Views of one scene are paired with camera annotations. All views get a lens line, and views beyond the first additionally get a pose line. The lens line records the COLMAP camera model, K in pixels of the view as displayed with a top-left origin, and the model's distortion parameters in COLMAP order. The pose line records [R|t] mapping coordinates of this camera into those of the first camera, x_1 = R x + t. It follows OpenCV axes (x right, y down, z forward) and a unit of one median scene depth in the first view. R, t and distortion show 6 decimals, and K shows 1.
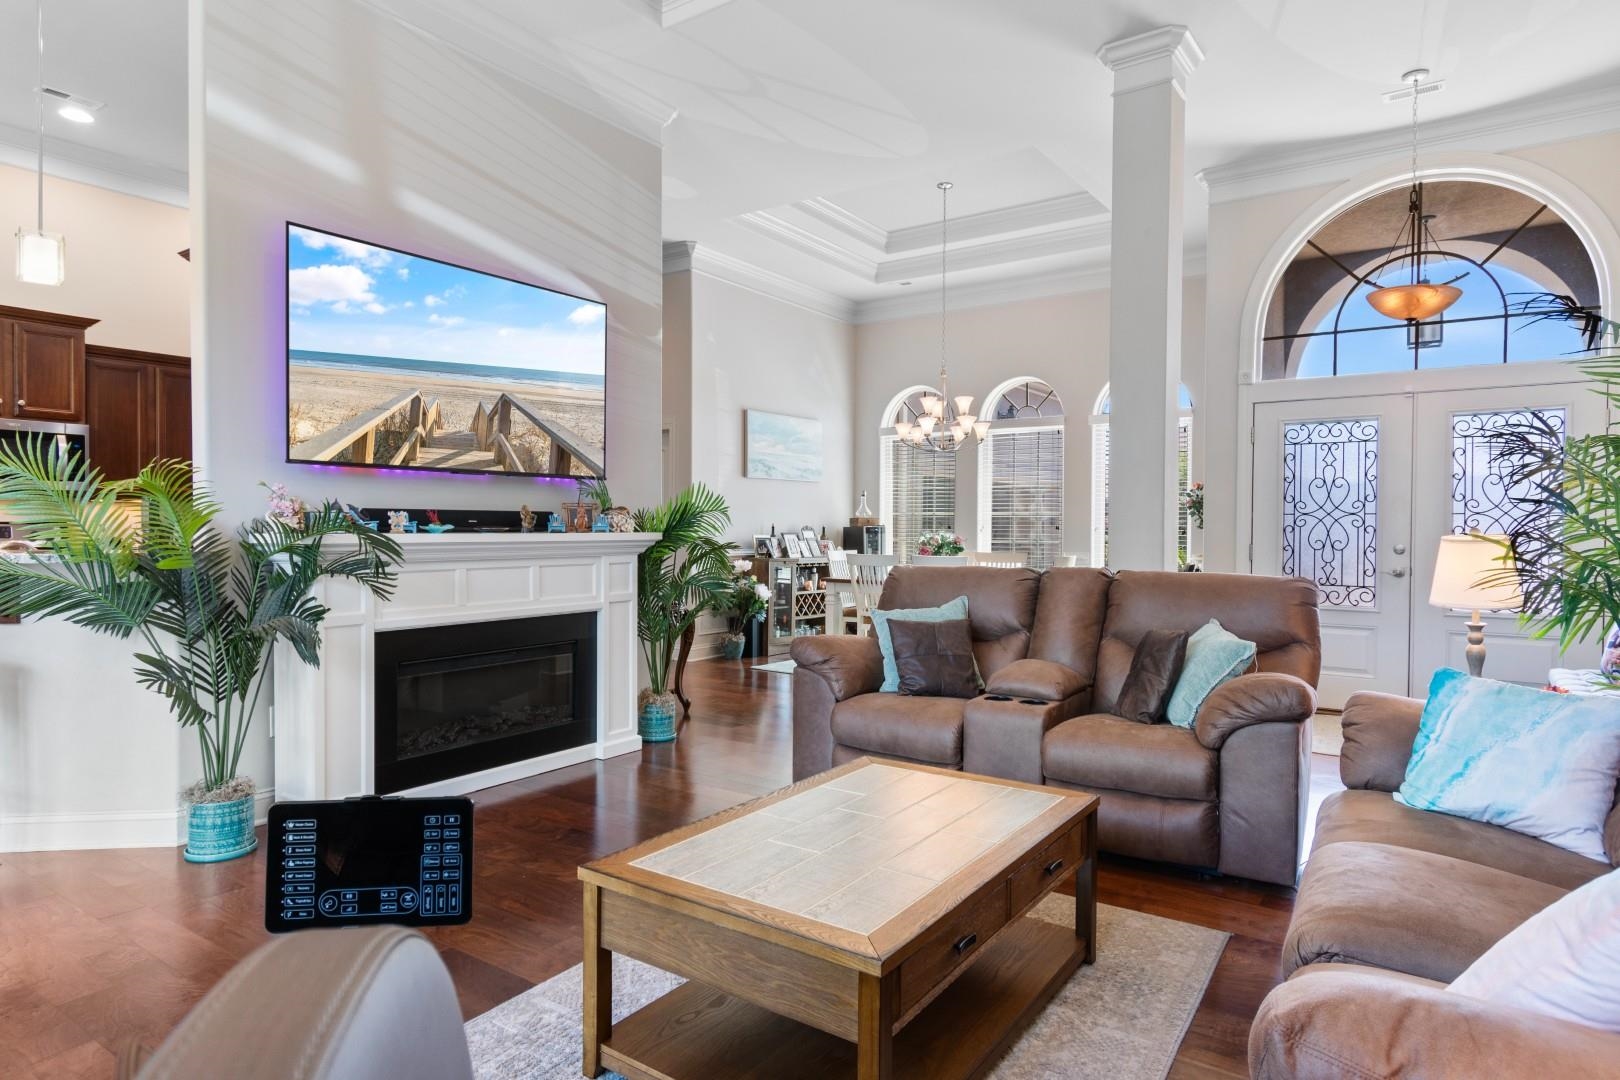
lens RADIAL K [[929.3, 0, 810.0], [0, 929.3, 540.0], [0, 0, 1]] dist [0.001043, 0.000297]
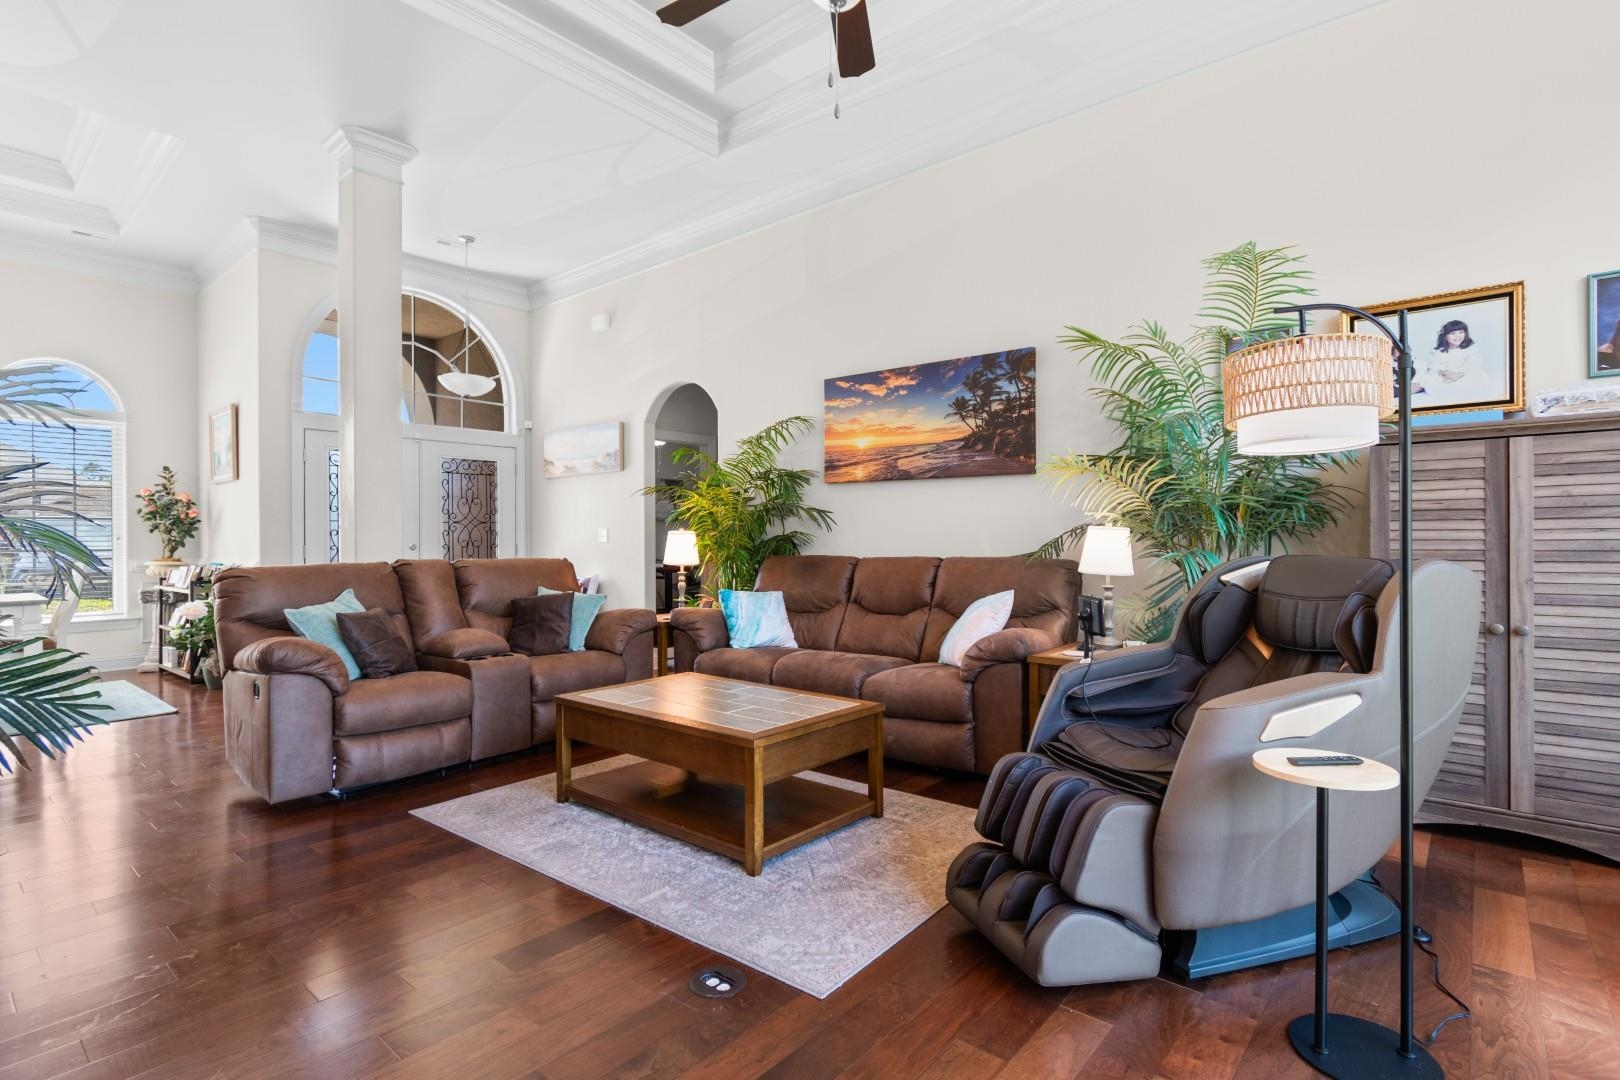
lens RADIAL K [[786.4, 0, 819.6], [0, 786.4, 557.2], [0, 0, 1]] dist [0.010490, -0.011048]
pose [[0.073837, -0.032210, 0.996750, -0.669166], [0.018138, 0.999356, 0.030951, 0.000999], [-0.997105, 0.015794, 0.074374, 0.341313]]
